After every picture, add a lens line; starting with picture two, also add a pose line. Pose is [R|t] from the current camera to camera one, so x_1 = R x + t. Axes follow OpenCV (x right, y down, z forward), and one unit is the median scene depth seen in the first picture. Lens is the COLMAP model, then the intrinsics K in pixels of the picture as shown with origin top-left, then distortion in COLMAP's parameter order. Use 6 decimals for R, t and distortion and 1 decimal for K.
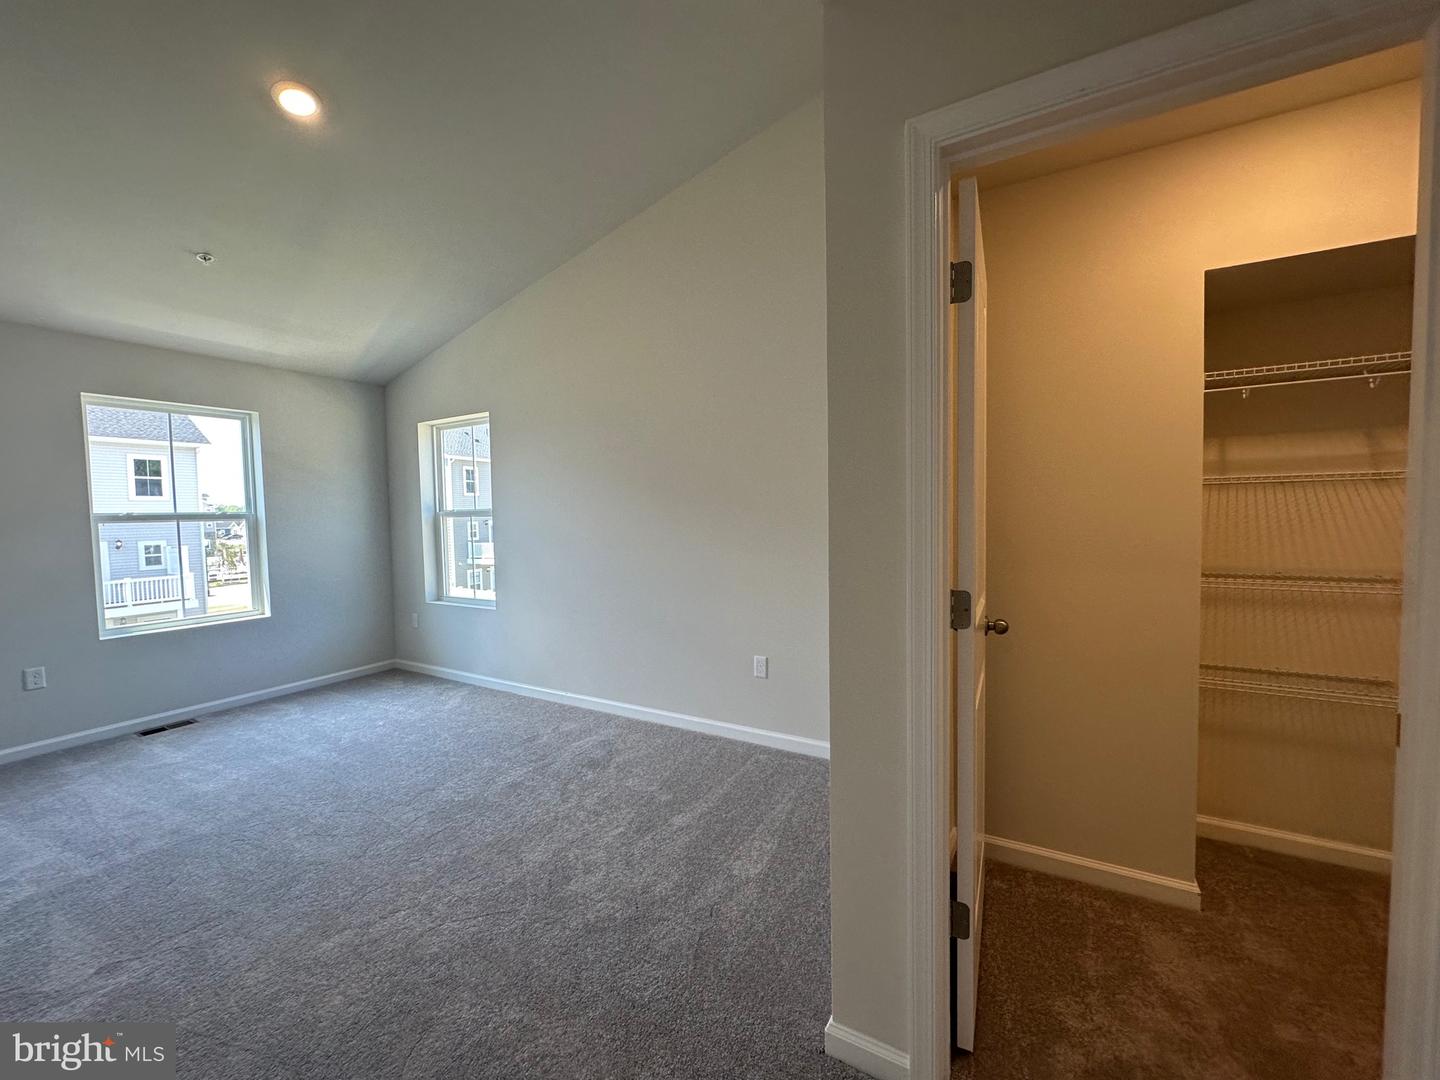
lens RADIAL K [[575.4, 0, 729.6], [0, 575.4, 533.8], [0, 0, 1]] dist [-0.004476, 0.001253]
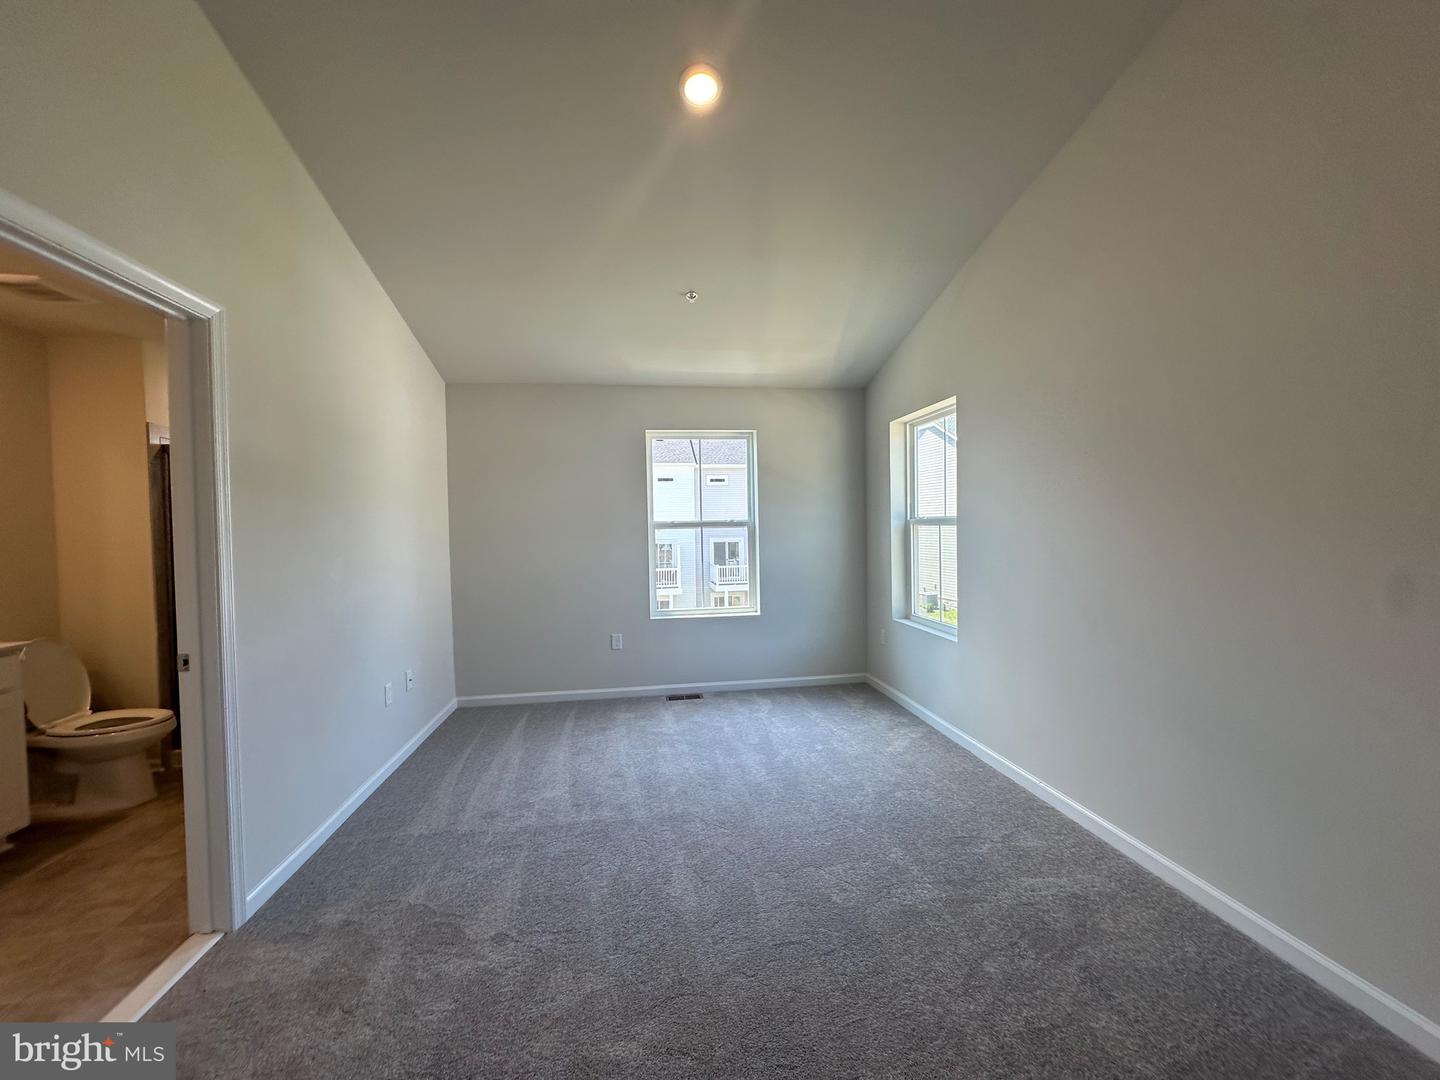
lens RADIAL K [[575.4, 0, 714.8], [0, 575.4, 538.2], [0, 0, 1]] dist [-0.004476, 0.001253]
pose [[0.616245, 0.026797, -0.787098, 0.012986], [-0.024288, 0.999592, 0.015016, -0.019365], [0.787180, 0.009863, 0.616645, 0.275430]]
